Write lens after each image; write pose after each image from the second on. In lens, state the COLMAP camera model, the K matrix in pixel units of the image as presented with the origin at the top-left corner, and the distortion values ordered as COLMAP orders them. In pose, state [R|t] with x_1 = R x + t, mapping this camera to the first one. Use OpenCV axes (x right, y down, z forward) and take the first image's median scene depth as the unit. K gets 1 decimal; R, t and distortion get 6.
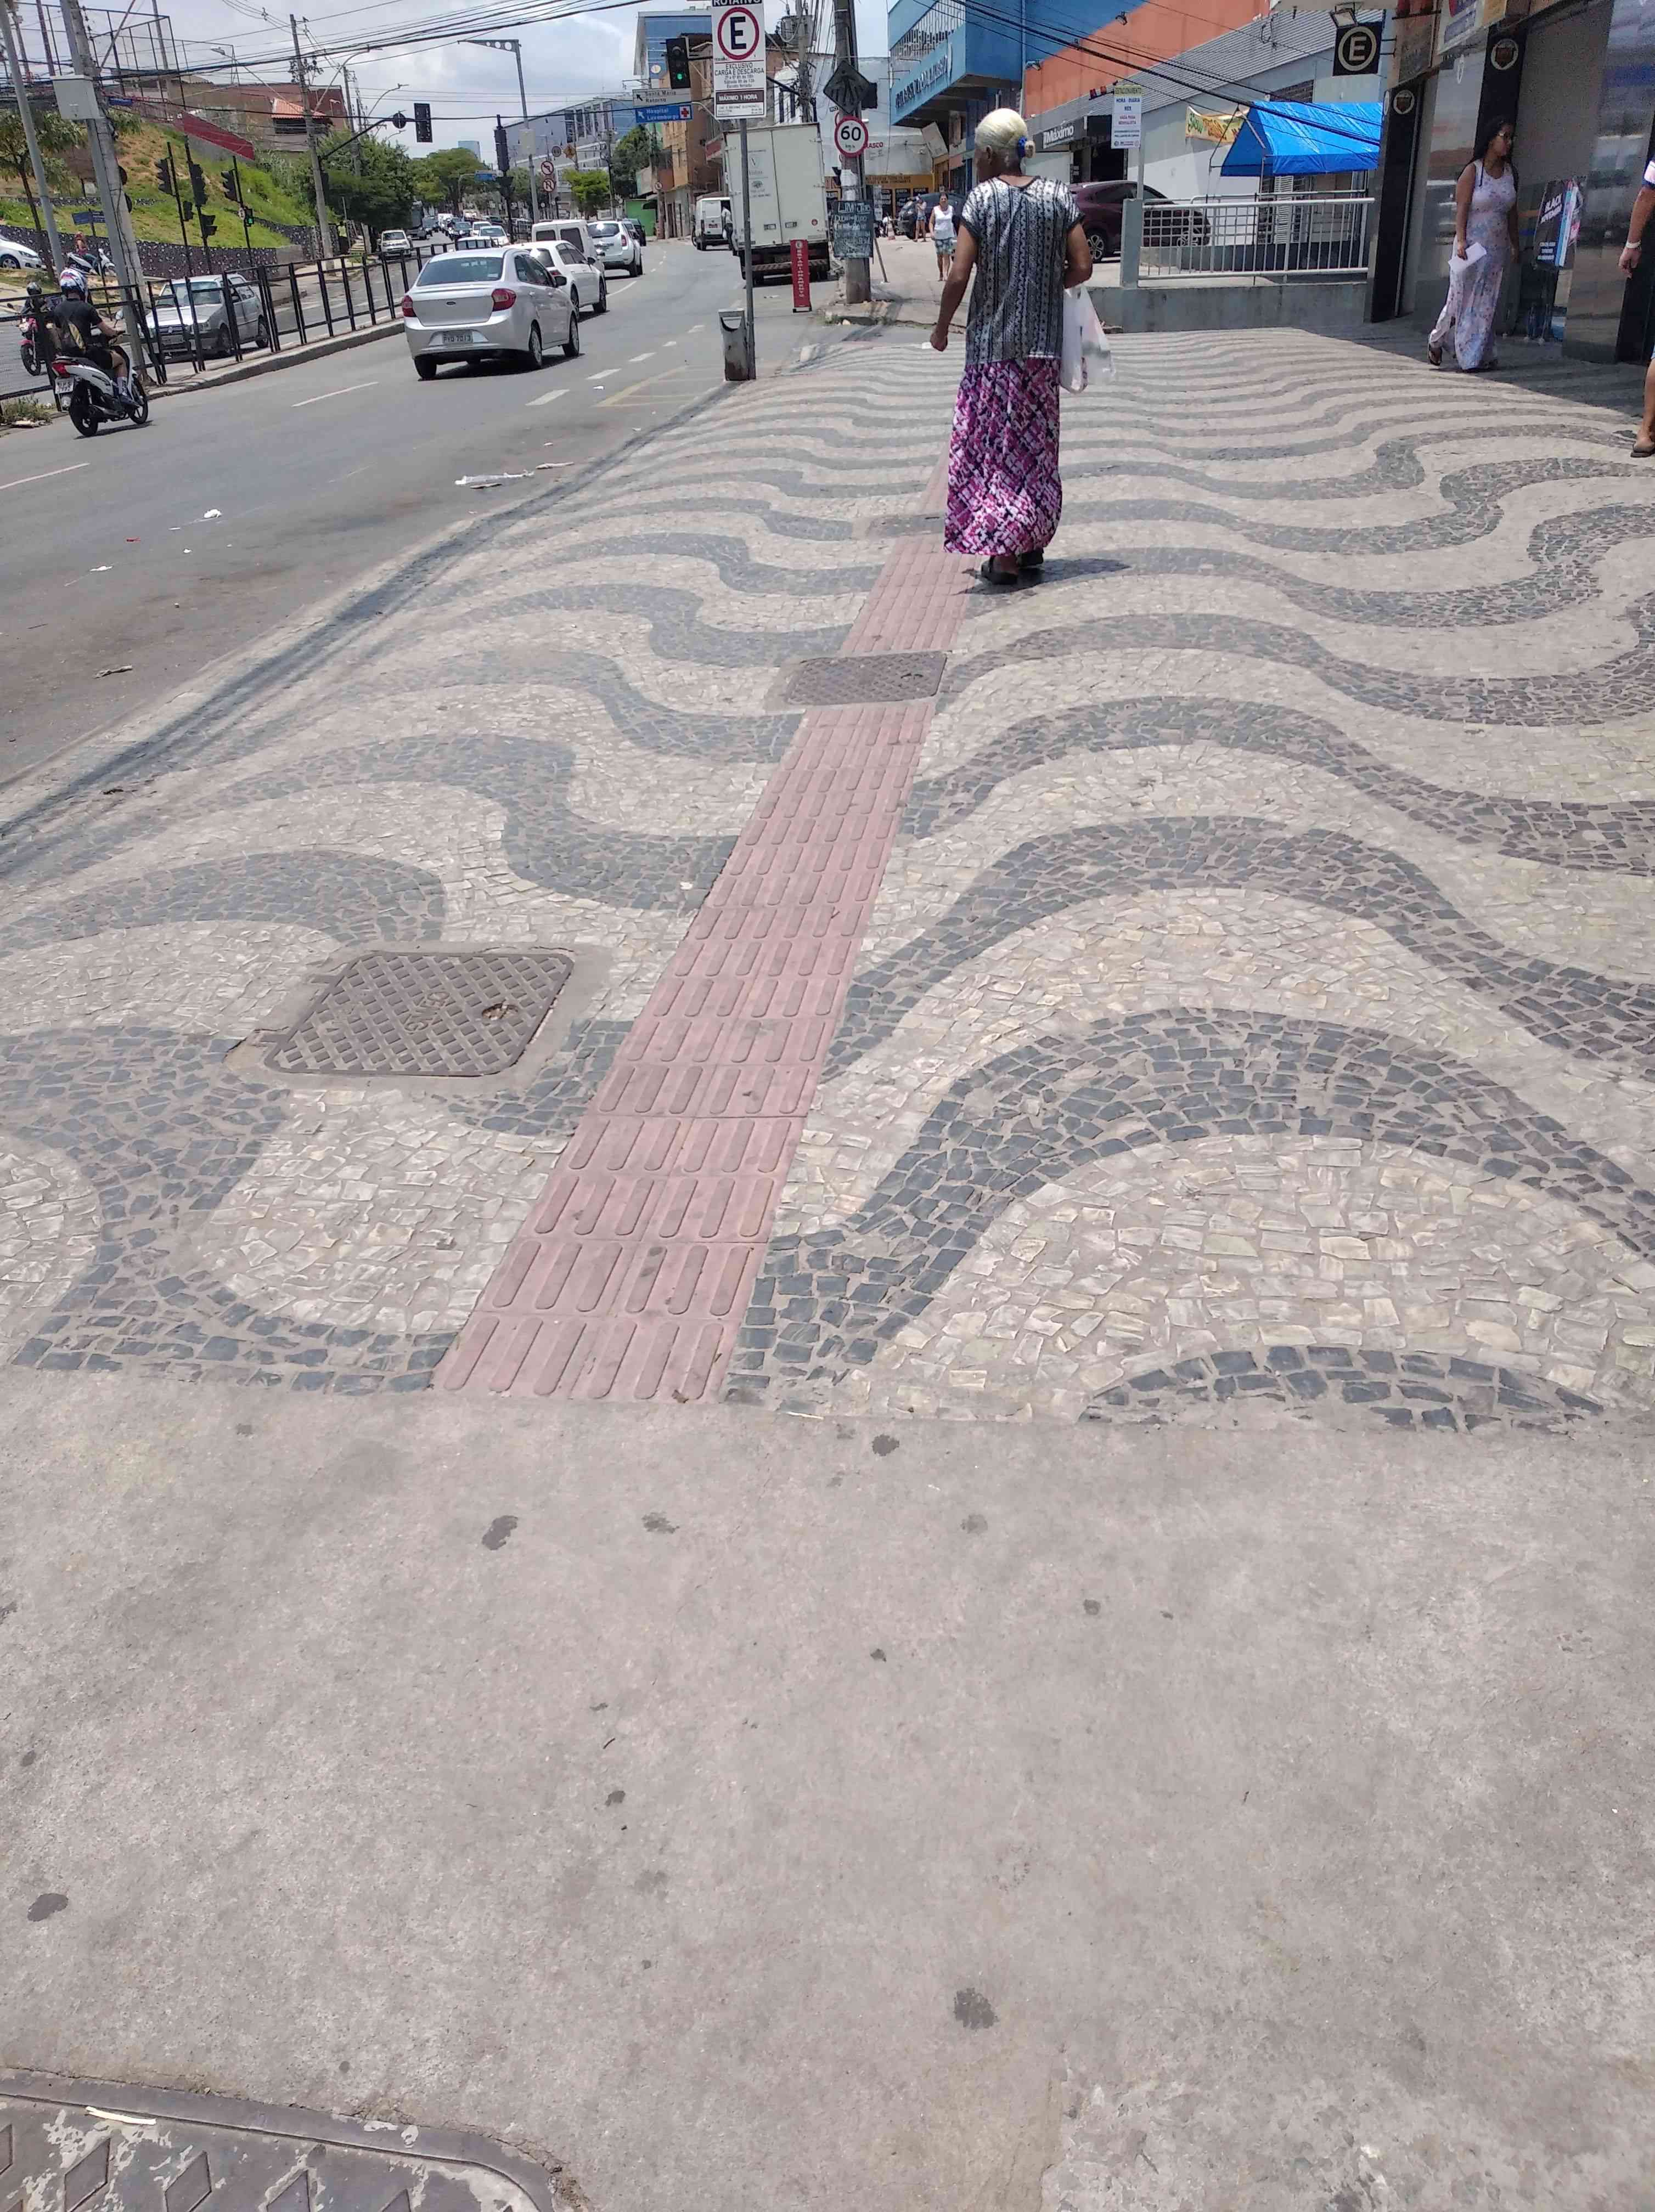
lens RADIAL K [[1638.1, 0, 906.6], [0, 1638.1, 1109.2], [0, 0, 1]] dist [0.057891, -0.076973]
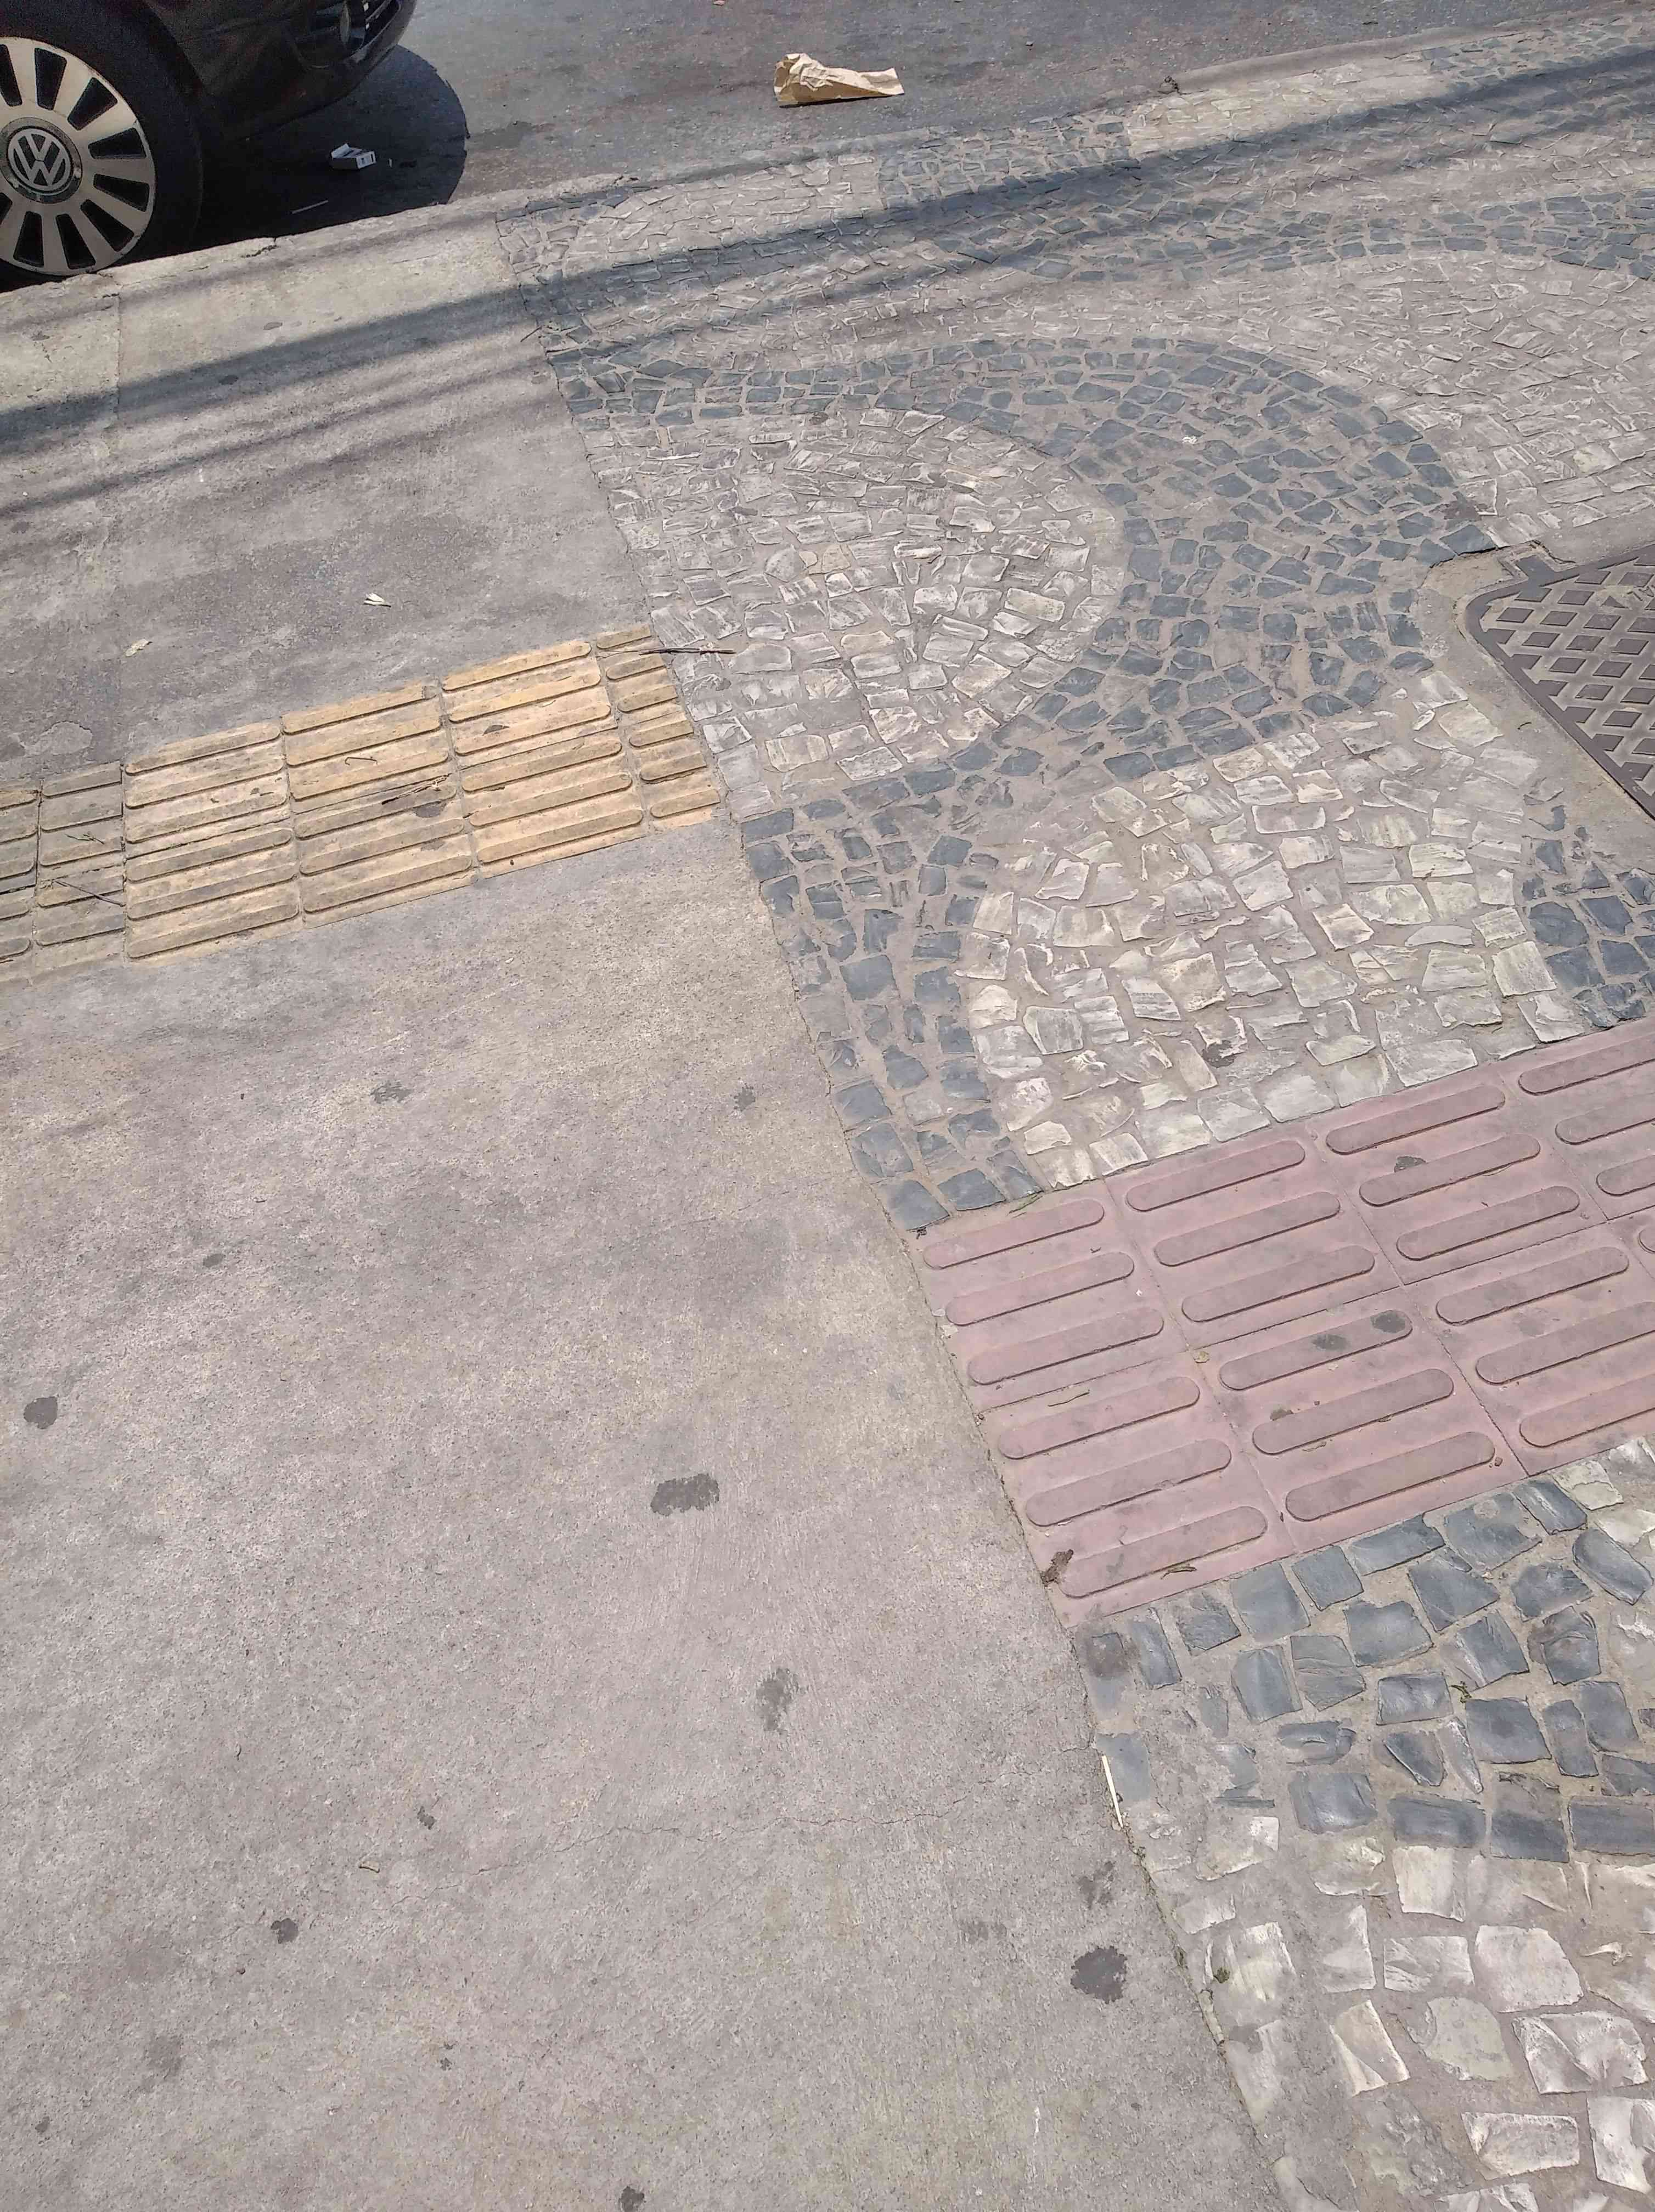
lens RADIAL K [[1763.8, 0, 827.5], [0, 1763.8, 1106.0], [0, 0, 1]] dist [0.052758, -0.124959]
pose [[0.393131, 0.704295, -0.591114, 0.073805], [-0.386632, 0.709901, 0.588690, -0.236700], [0.834244, -0.002889, 0.551387, 0.481644]]
